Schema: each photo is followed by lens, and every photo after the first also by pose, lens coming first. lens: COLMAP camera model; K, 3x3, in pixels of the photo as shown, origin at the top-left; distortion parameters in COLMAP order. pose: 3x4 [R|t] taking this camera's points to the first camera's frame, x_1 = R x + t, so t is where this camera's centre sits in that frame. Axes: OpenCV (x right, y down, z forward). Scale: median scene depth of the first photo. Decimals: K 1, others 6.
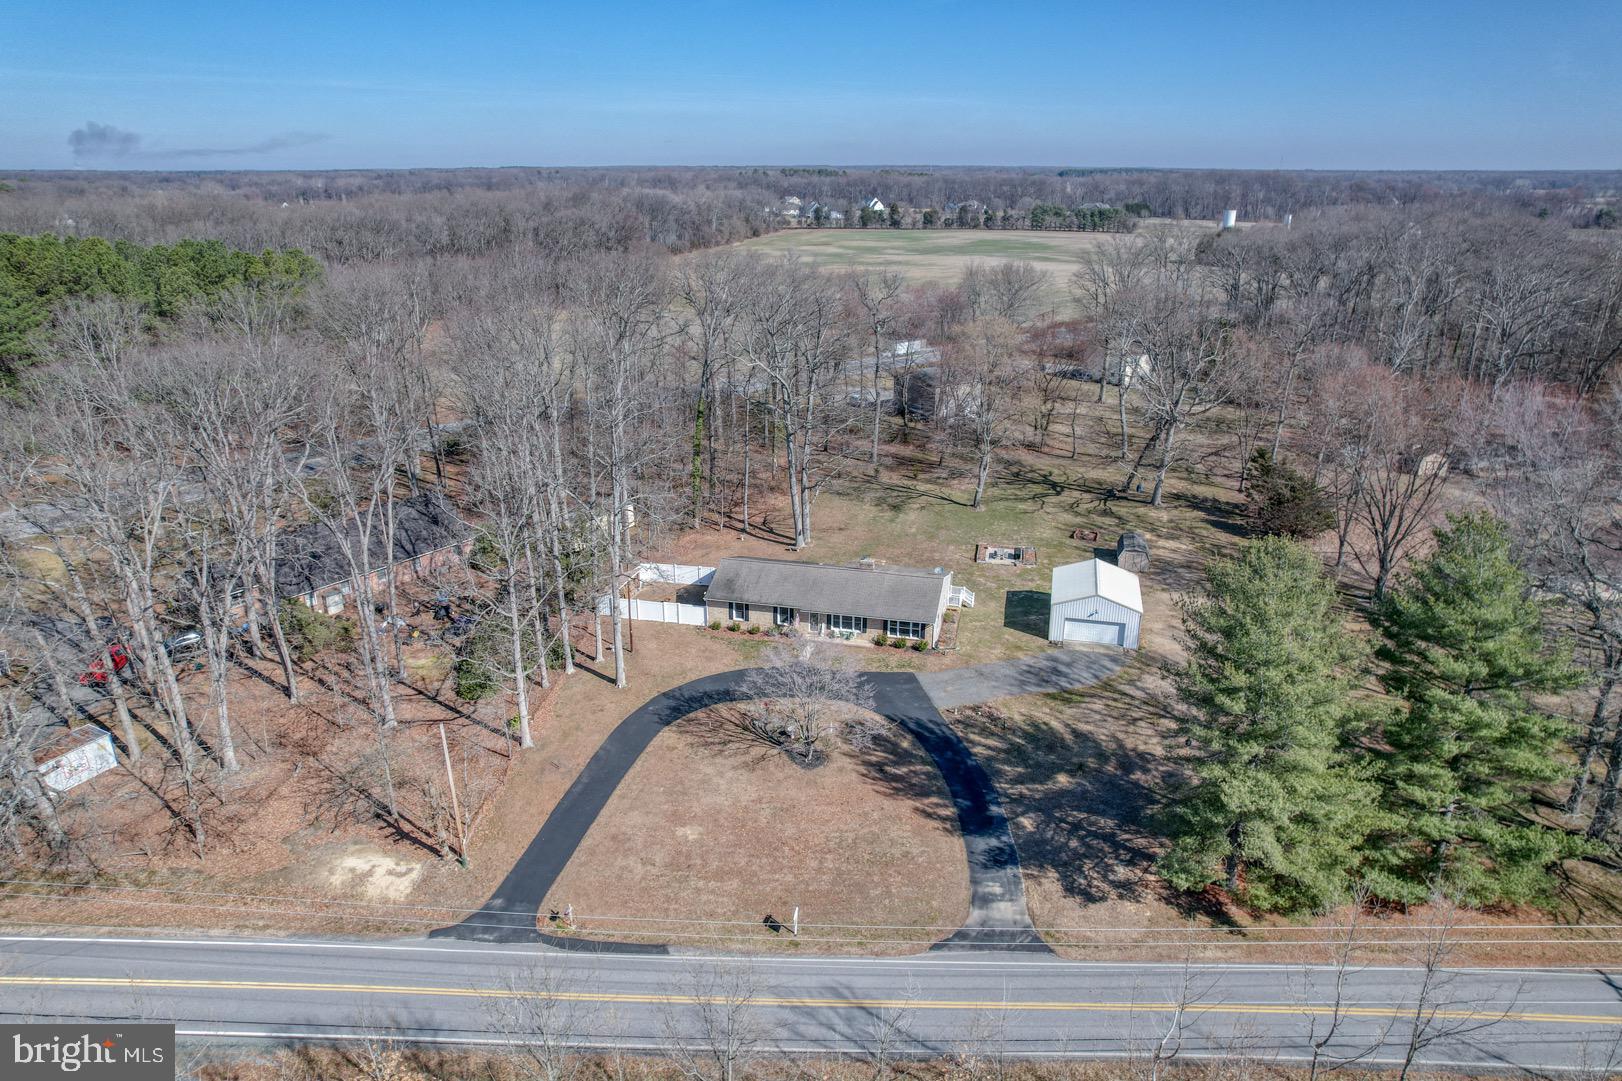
lens RADIAL K [[1042.2, 0, 817.3], [0, 1042.2, 545.1], [0, 0, 1]] dist [-0.076245, 0.060070]
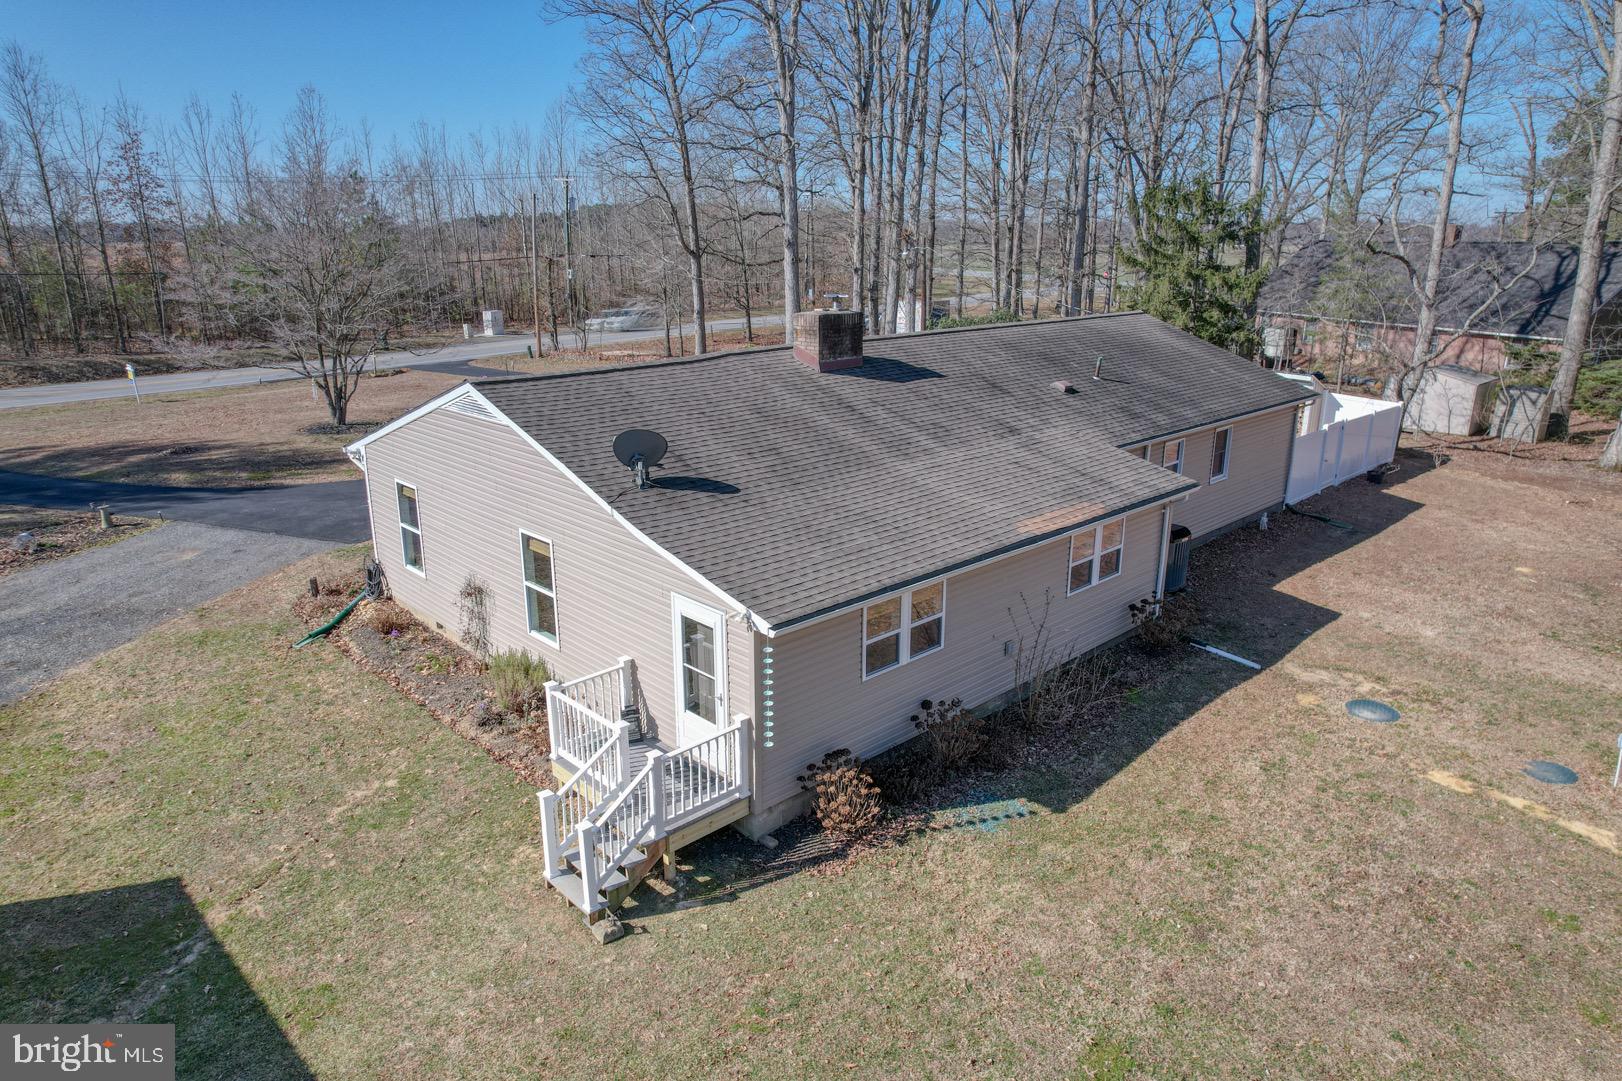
lens RADIAL K [[1023.4, 0, 811.0], [0, 1023.4, 540.5], [0, 0, 1]] dist [-0.072100, 0.053822]
pose [[-0.539089, 0.237635, -0.808030, 0.252908], [-0.289541, 0.848614, 0.442742, -0.042340], [0.790917, 0.472635, -0.388673, 1.209509]]
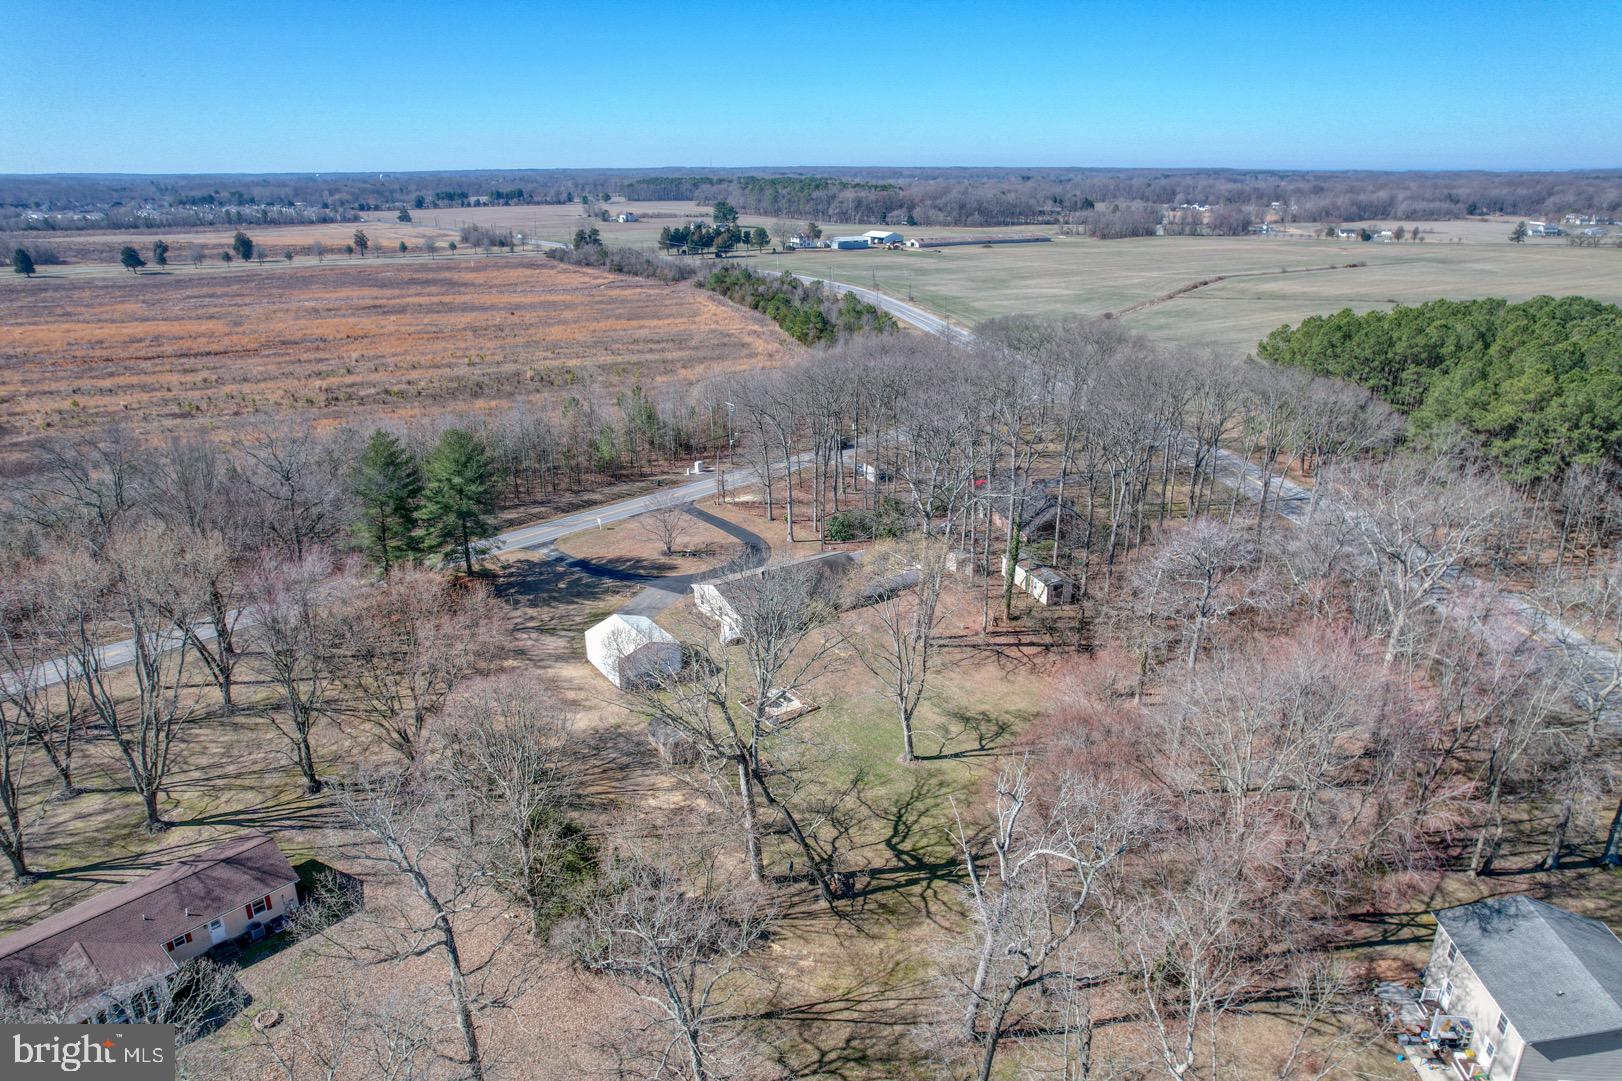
lens RADIAL K [[1023.4, 0, 811.0], [0, 1023.4, 540.5], [0, 0, 1]] dist [-0.072100, 0.053822]
pose [[-0.665342, 0.256344, -0.701147, 1.059885], [-0.255639, 0.804183, 0.536599, -0.852350], [0.701405, 0.536263, -0.469525, 1.835390]]
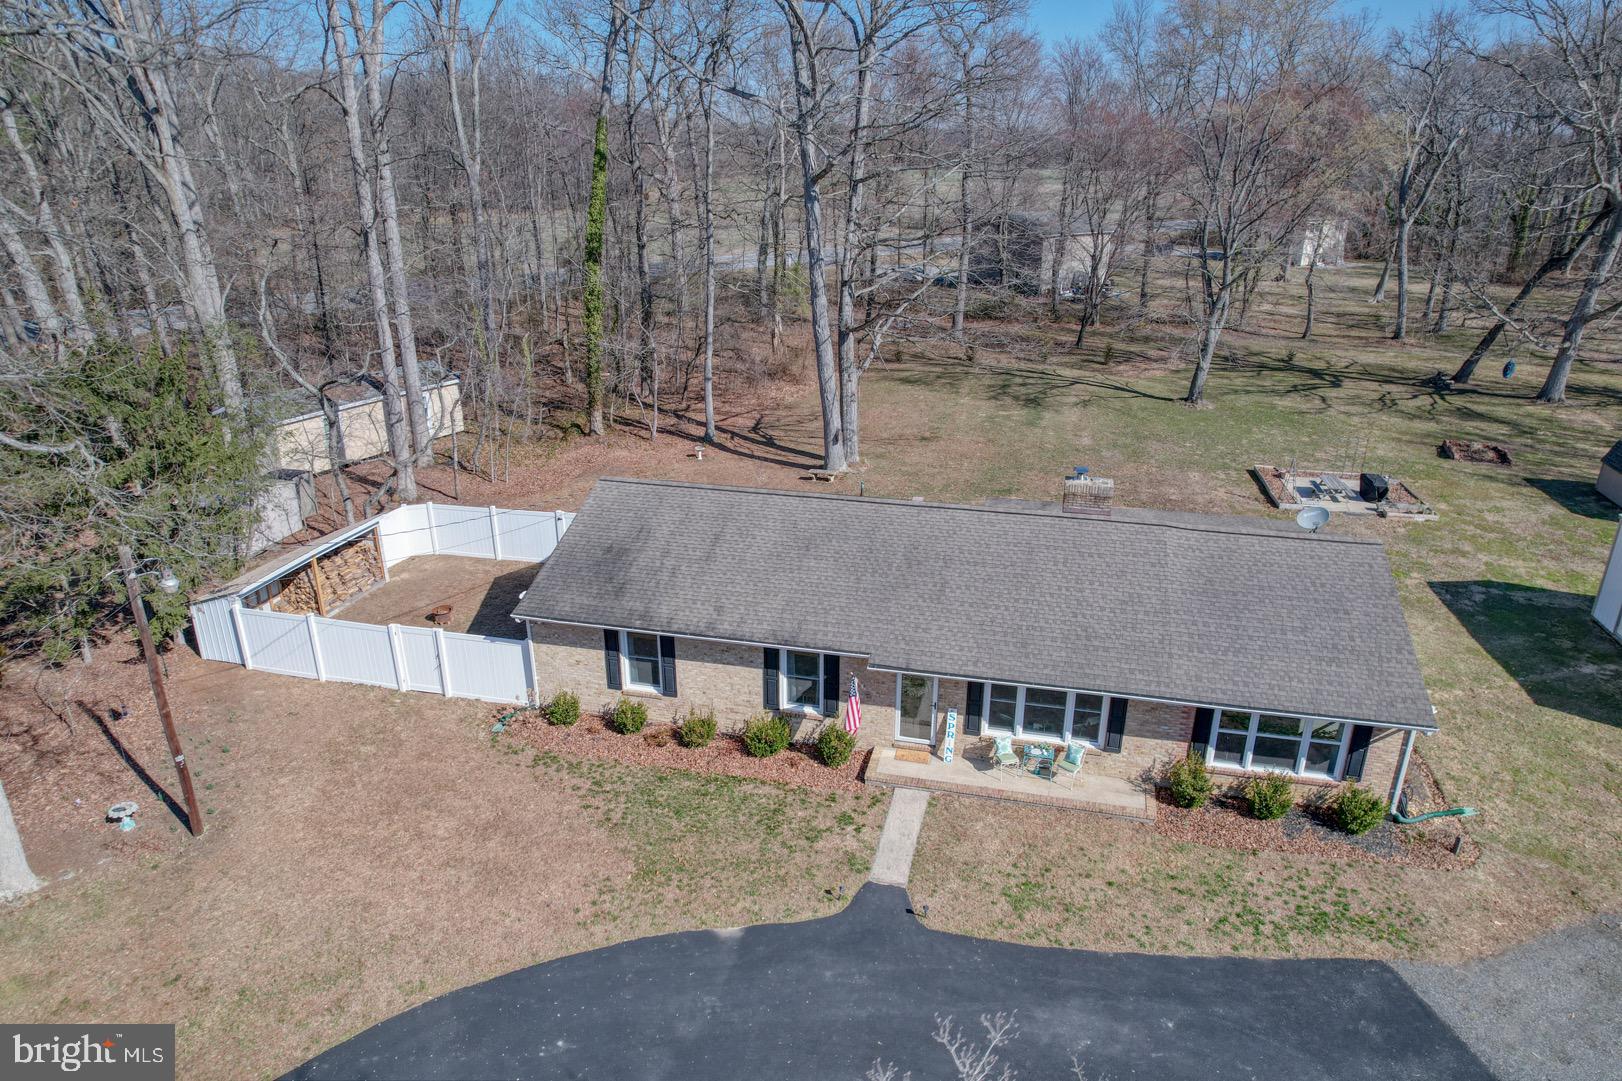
lens RADIAL K [[1042.2, 0, 817.3], [0, 1042.2, 545.1], [0, 0, 1]] dist [-0.076245, 0.060070]
pose [[0.999970, 0.002028, -0.007414, -0.028184], [-0.001849, 0.999709, 0.024049, 0.027944], [0.007461, -0.024034, 0.999683, 0.780158]]
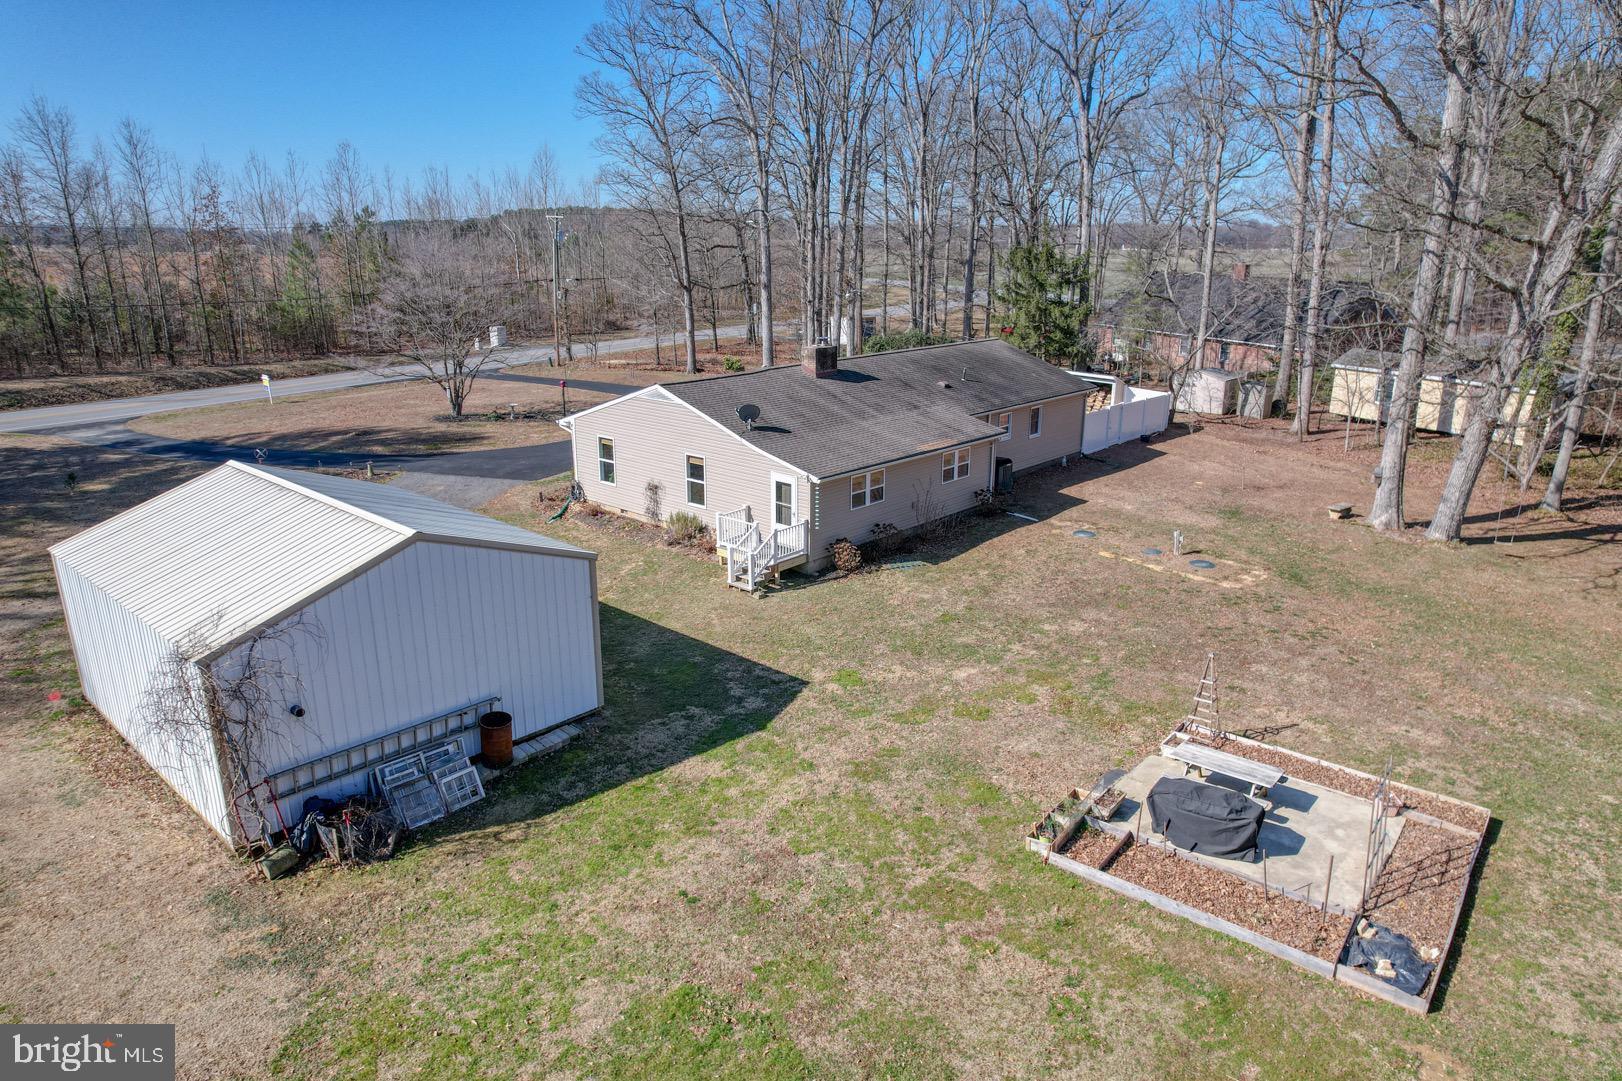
lens RADIAL K [[1023.4, 0, 811.0], [0, 1023.4, 540.5], [0, 0, 1]] dist [-0.072100, 0.053822]
pose [[-0.475287, 0.246312, -0.844649, 0.446100], [-0.303725, 0.855065, 0.420256, -0.097527], [0.825744, 0.456283, -0.331590, 1.279753]]
